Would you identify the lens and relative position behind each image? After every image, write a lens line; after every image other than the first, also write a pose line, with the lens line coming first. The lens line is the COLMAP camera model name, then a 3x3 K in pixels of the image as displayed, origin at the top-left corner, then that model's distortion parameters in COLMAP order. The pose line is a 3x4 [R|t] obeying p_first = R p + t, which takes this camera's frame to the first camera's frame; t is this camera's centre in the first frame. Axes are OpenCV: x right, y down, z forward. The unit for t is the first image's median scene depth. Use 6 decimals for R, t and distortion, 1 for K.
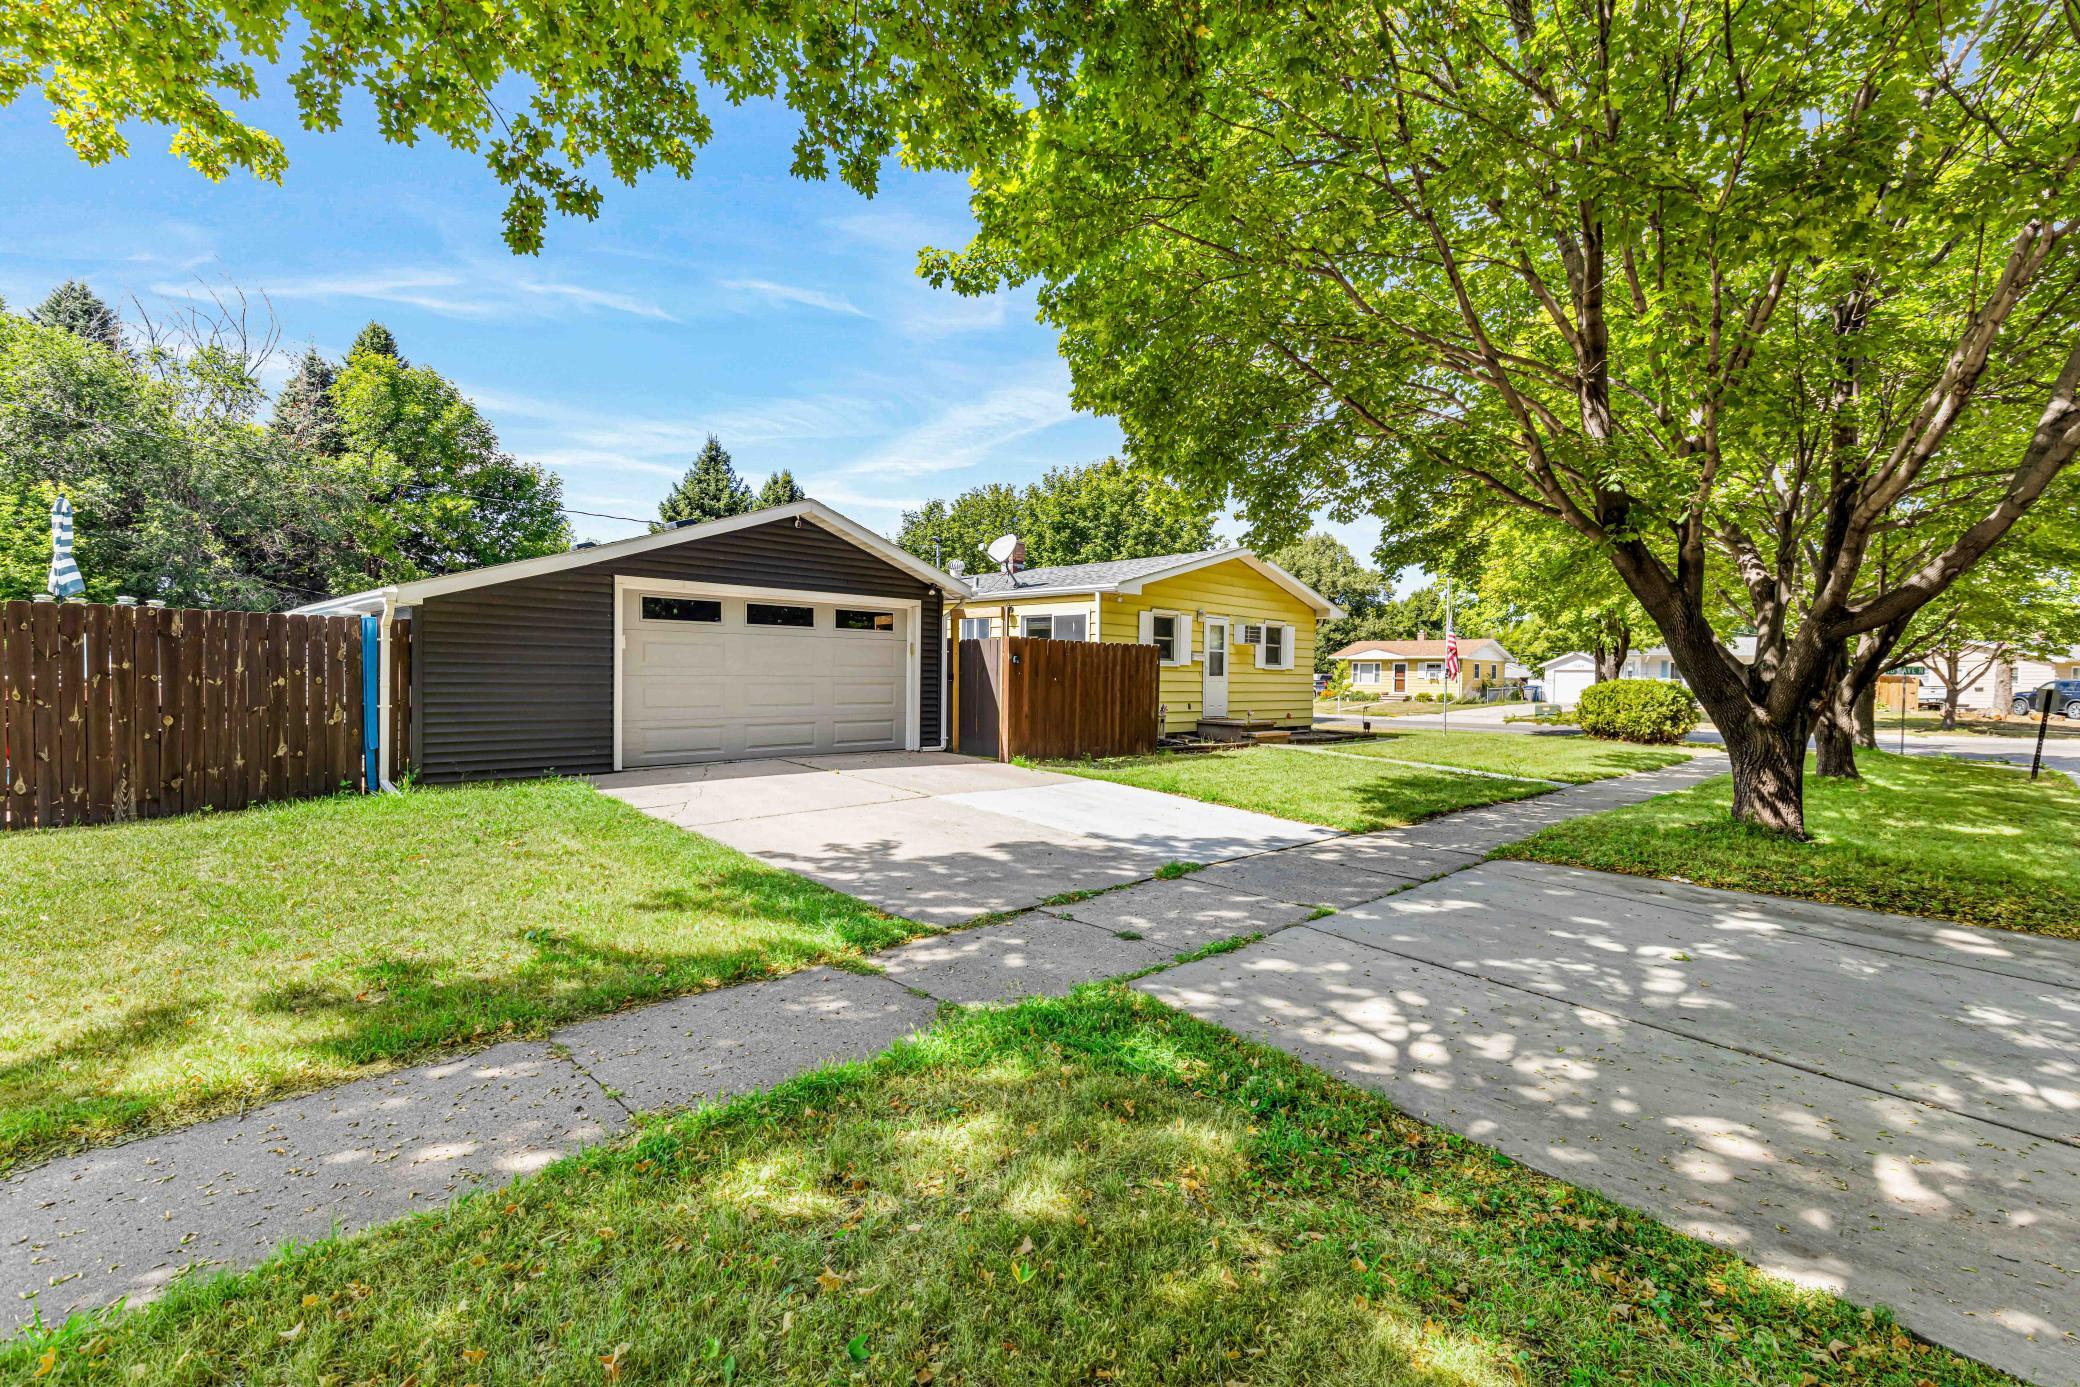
lens RADIAL K [[945.5, 0, 1035.1], [0, 945.5, 696.0], [0, 0, 1]] dist [0.008232, -0.000910]
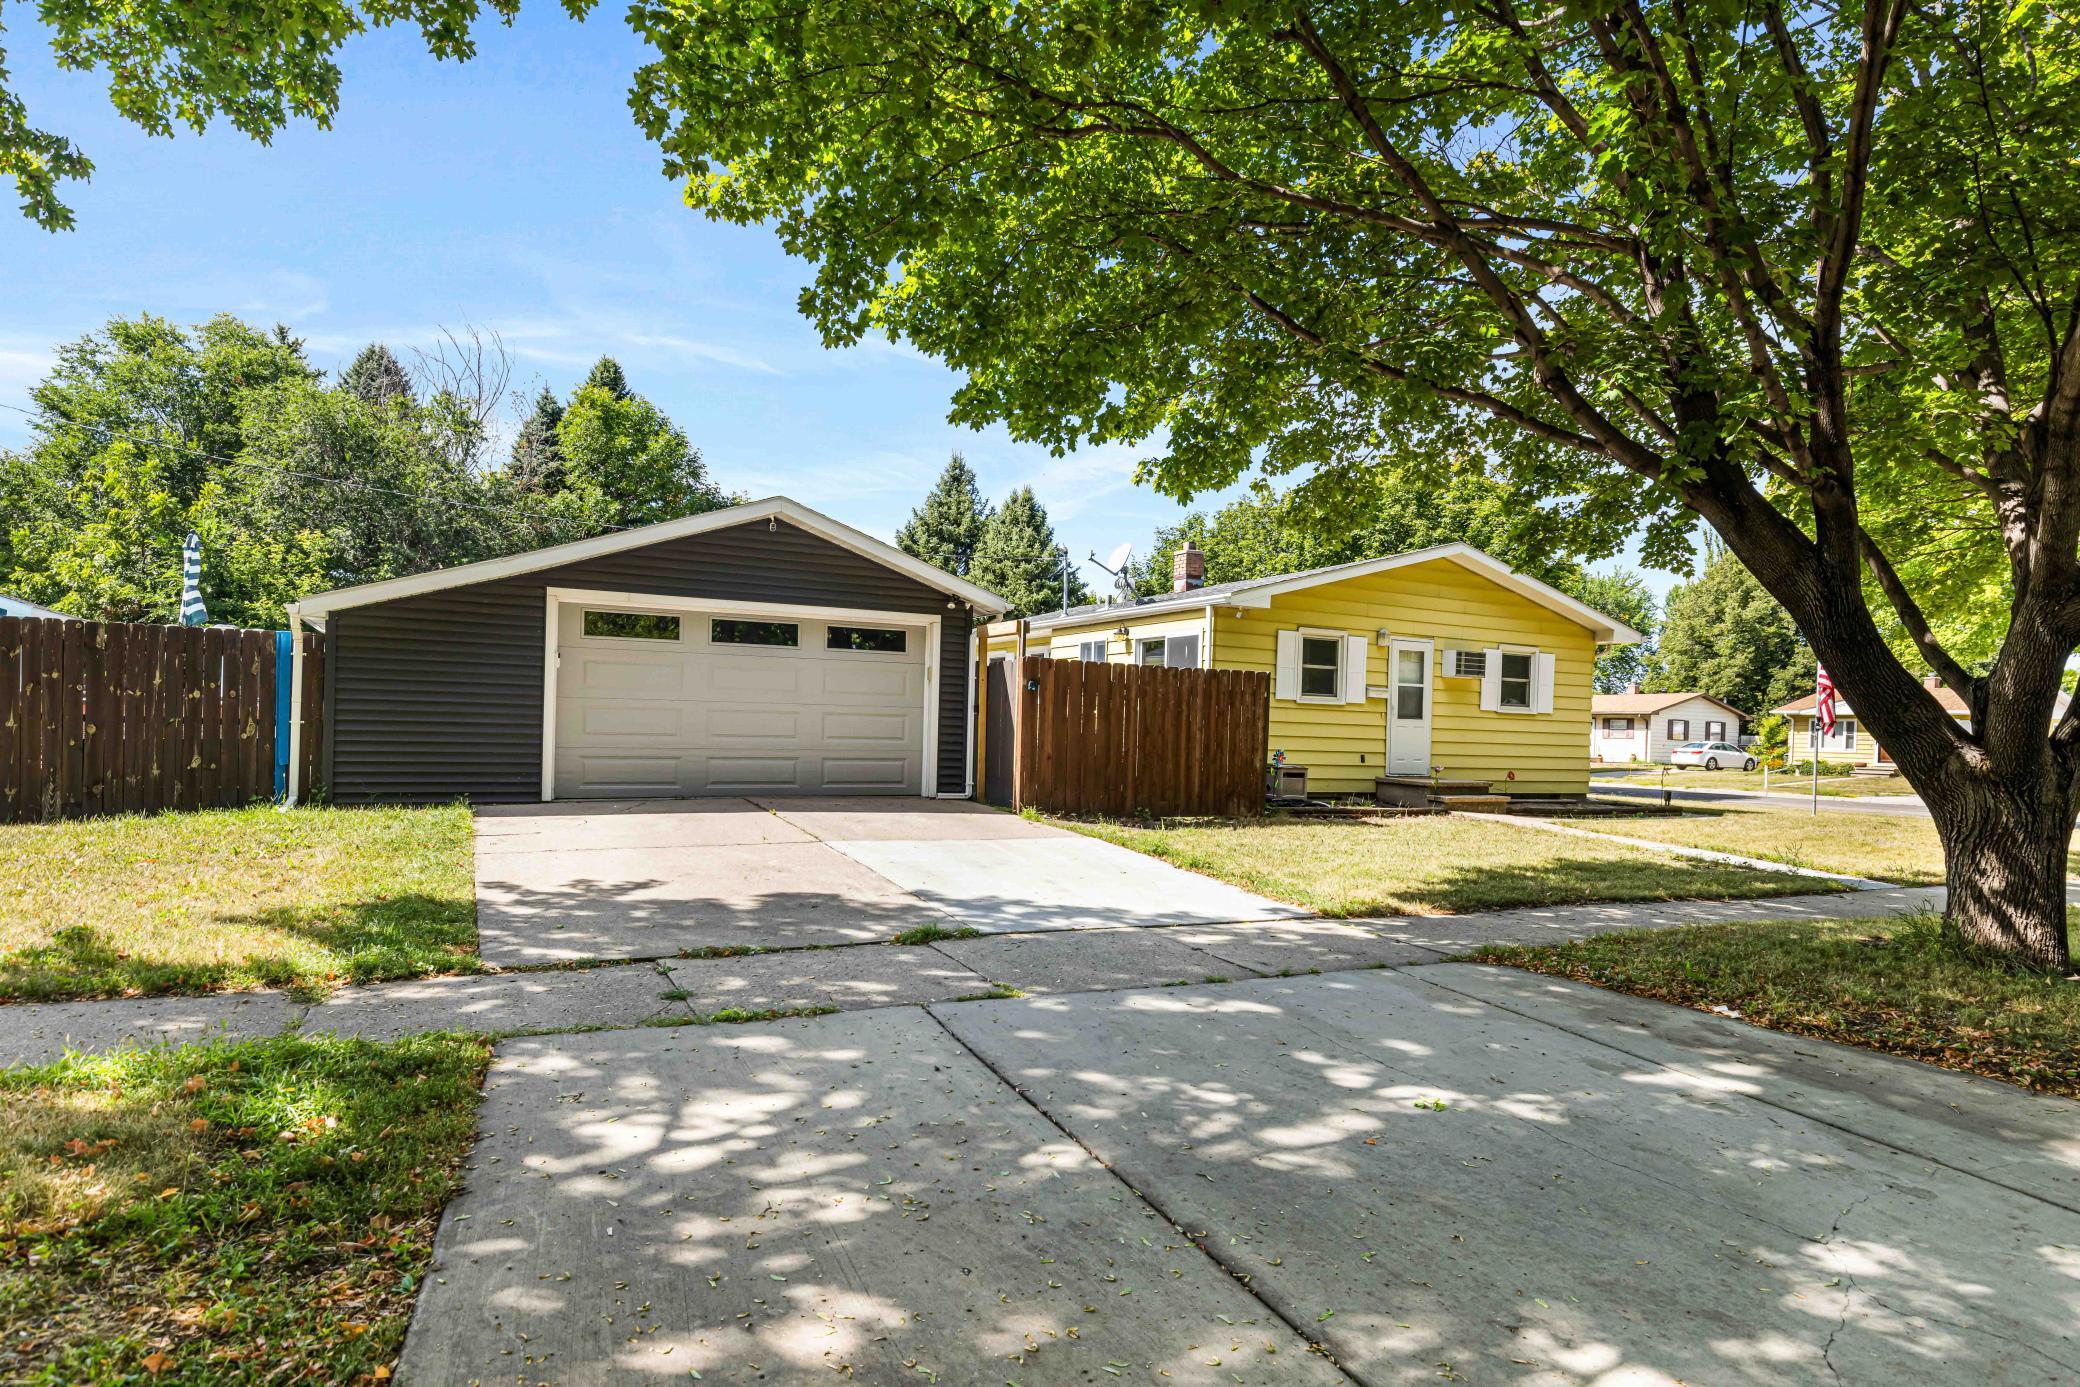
lens RADIAL K [[1150.3, 0, 1039.0], [0, 1150.3, 740.4], [0, 0, 1]] dist [0.001216, -0.000376]
pose [[0.948190, 0.016090, -0.317298, 0.284430], [-0.021741, 0.999662, -0.014279, 0.020582], [0.316960, 0.020438, 0.948219, 0.078073]]
